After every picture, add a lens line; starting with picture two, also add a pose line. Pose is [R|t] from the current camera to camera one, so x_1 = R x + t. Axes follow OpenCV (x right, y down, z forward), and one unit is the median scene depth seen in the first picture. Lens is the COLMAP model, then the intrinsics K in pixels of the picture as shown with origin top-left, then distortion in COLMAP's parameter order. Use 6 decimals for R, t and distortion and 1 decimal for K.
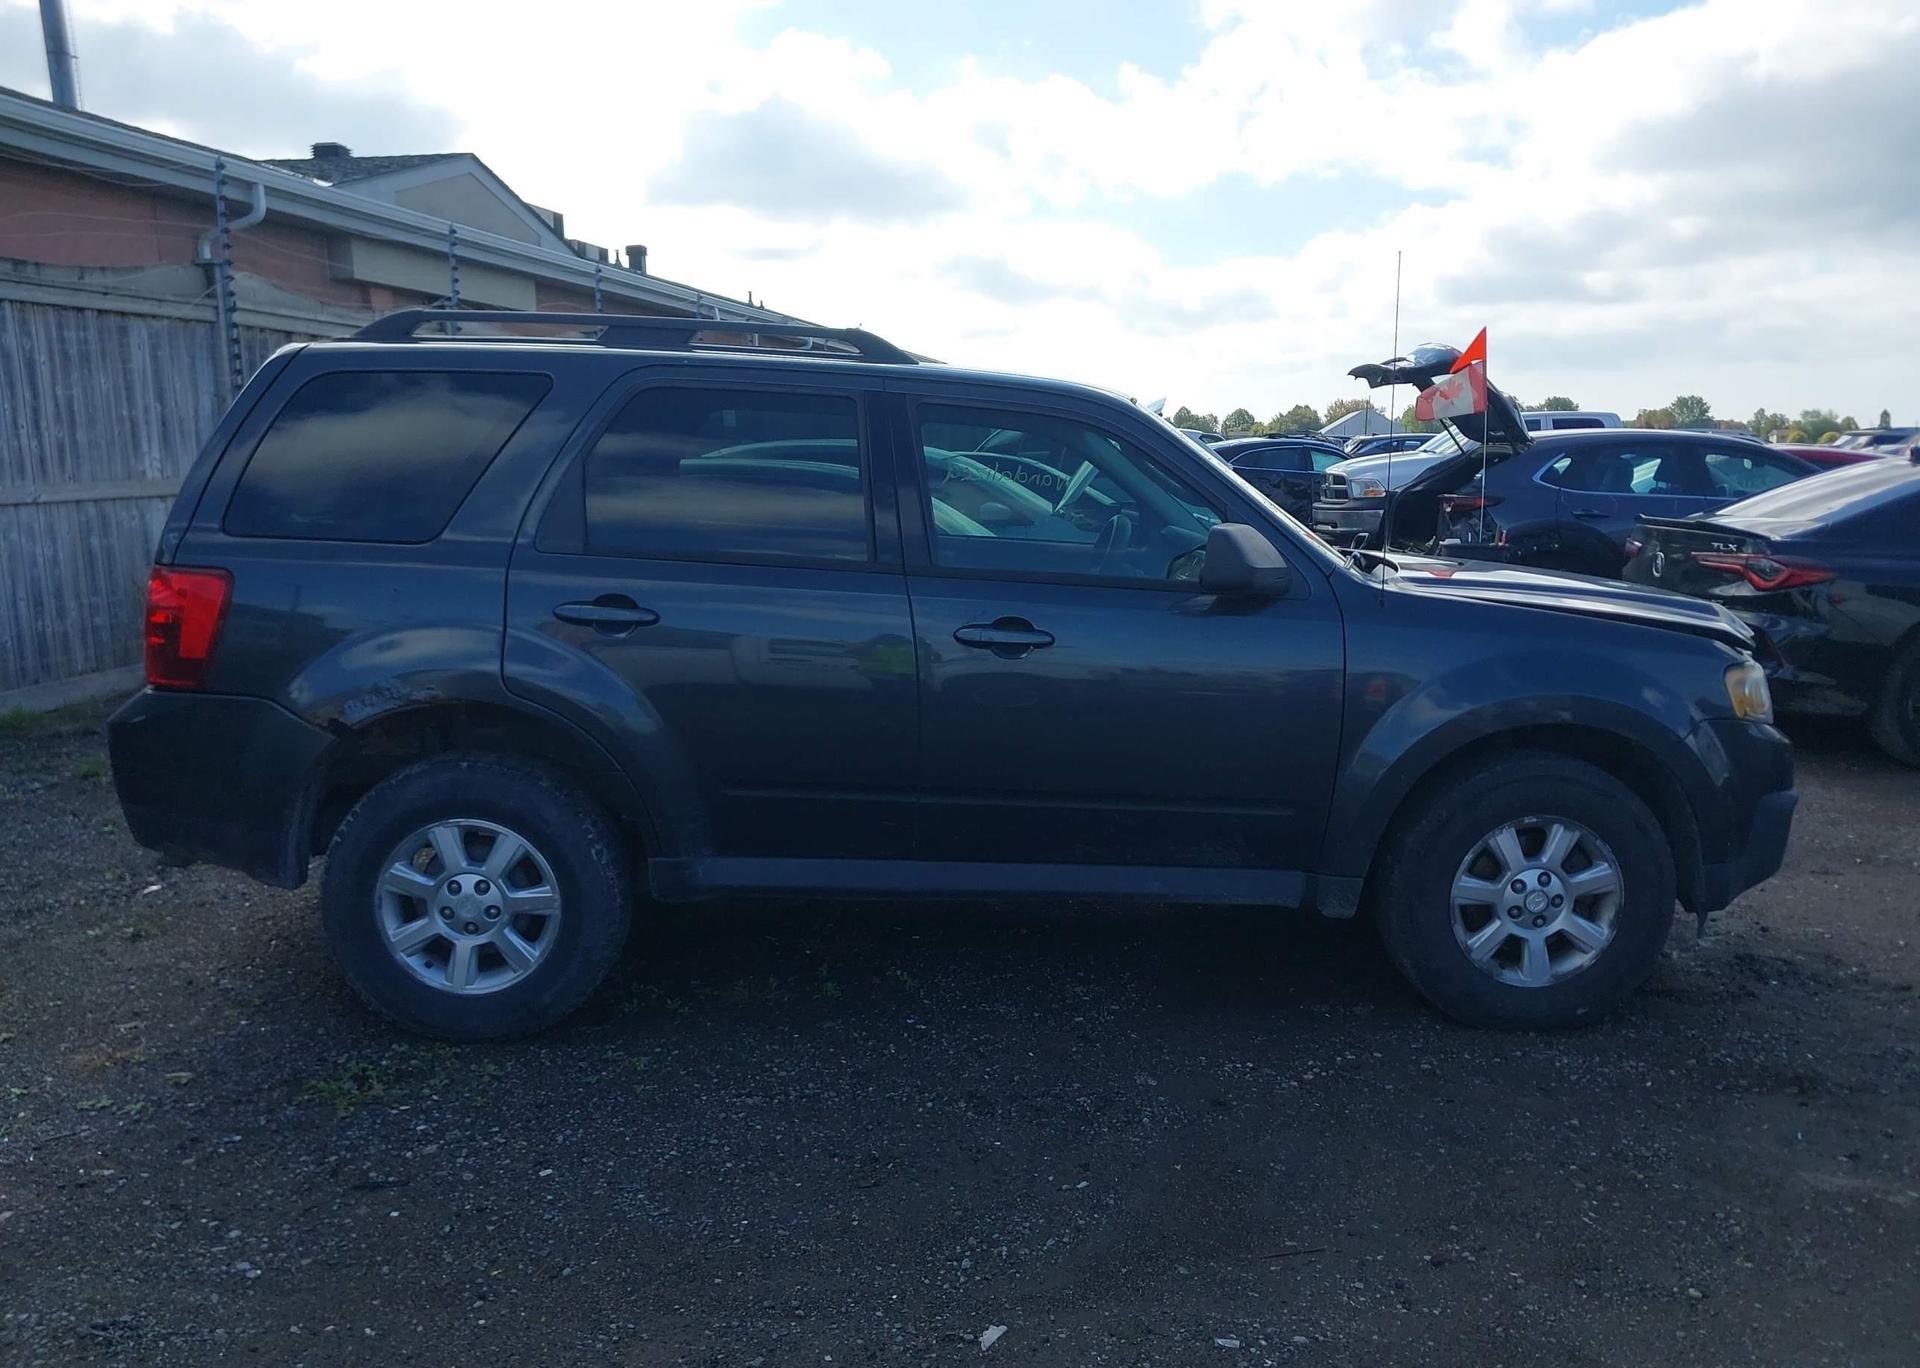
lens RADIAL K [[1507.4, 0, 960.0], [0, 1507.4, 684.0], [0, 0, 1]] dist [0.007138, -0.001702]
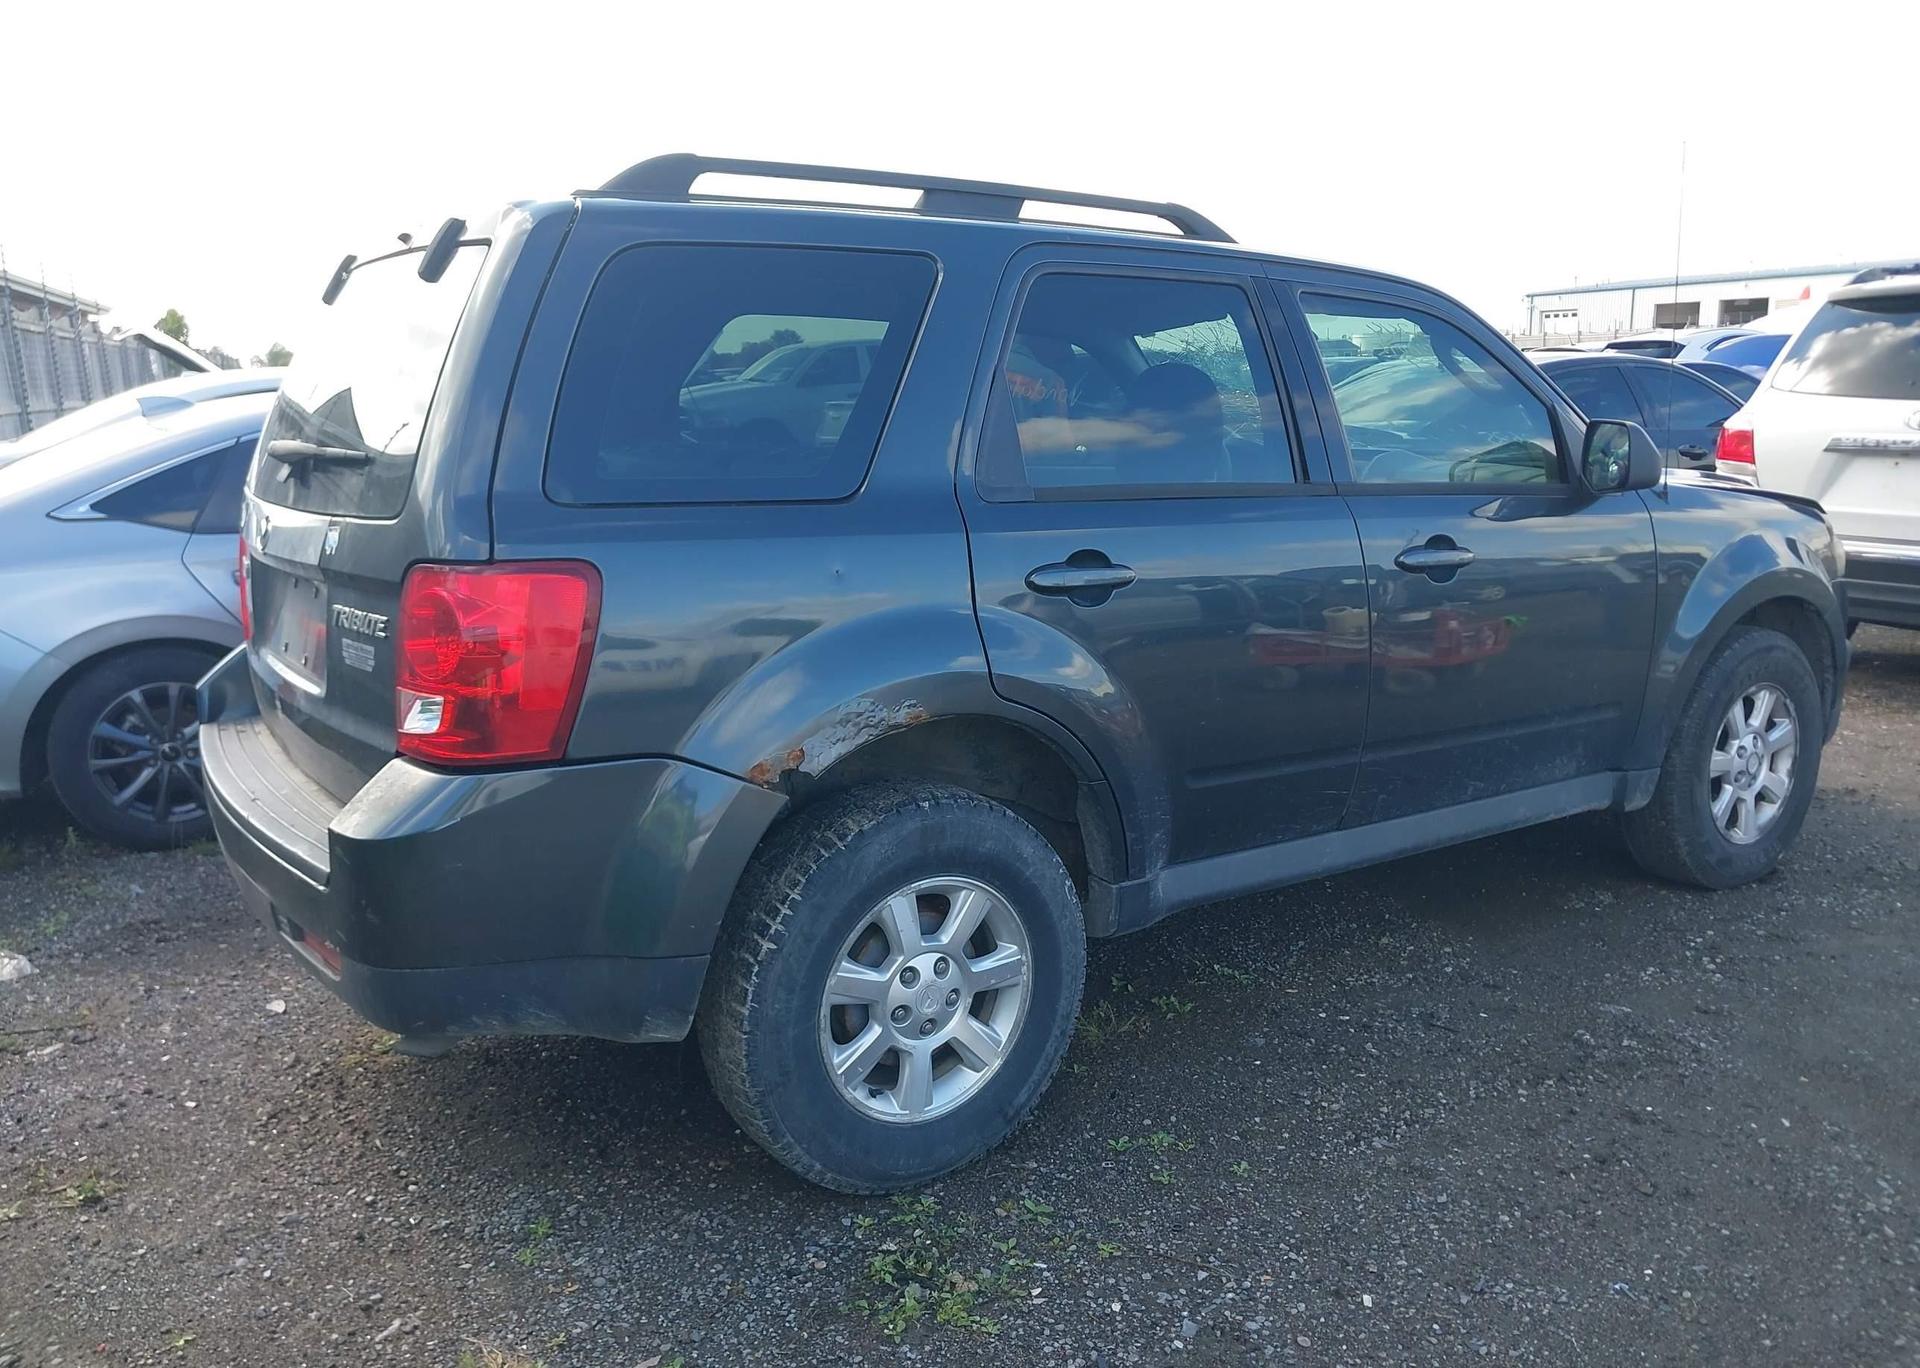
lens RADIAL K [[1507.4, 0, 960.0], [0, 1507.4, 684.0], [0, 0, 1]] dist [0.007138, -0.001702]
pose [[0.847929, -0.127788, 0.514478, -0.649433], [0.106921, 0.991791, 0.070125, -0.049481], [-0.519216, -0.004452, 0.854632, 0.368343]]
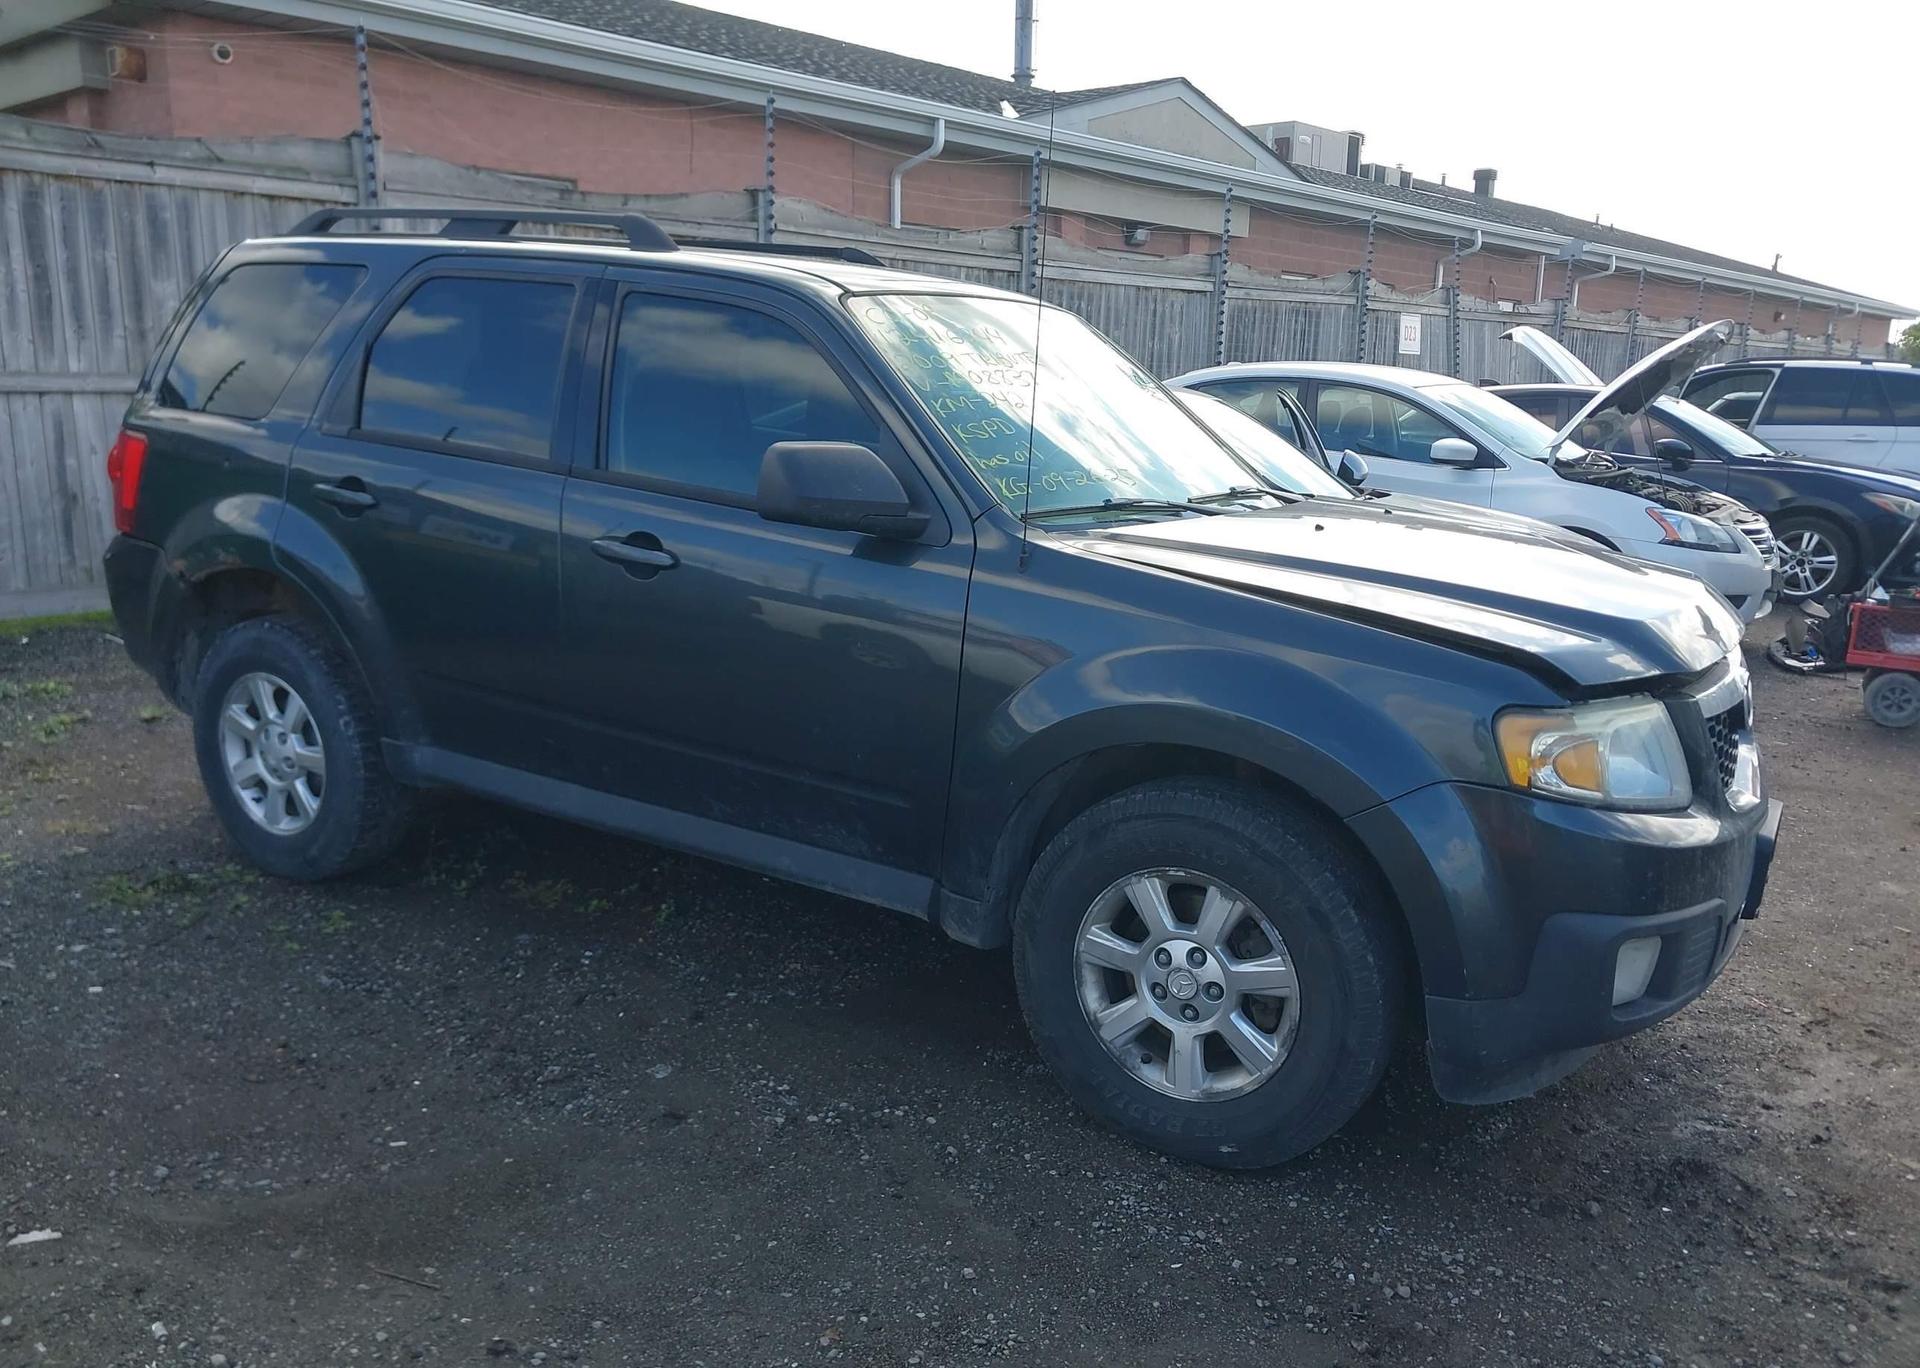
lens RADIAL K [[1507.4, 0, 960.0], [0, 1507.4, 684.0], [0, 0, 1]] dist [0.007138, -0.001702]
pose [[0.846462, 0.138147, -0.514215, 0.645816], [-0.116456, 0.990407, 0.074378, -0.043006], [0.519557, -0.003074, 0.854430, 0.315014]]
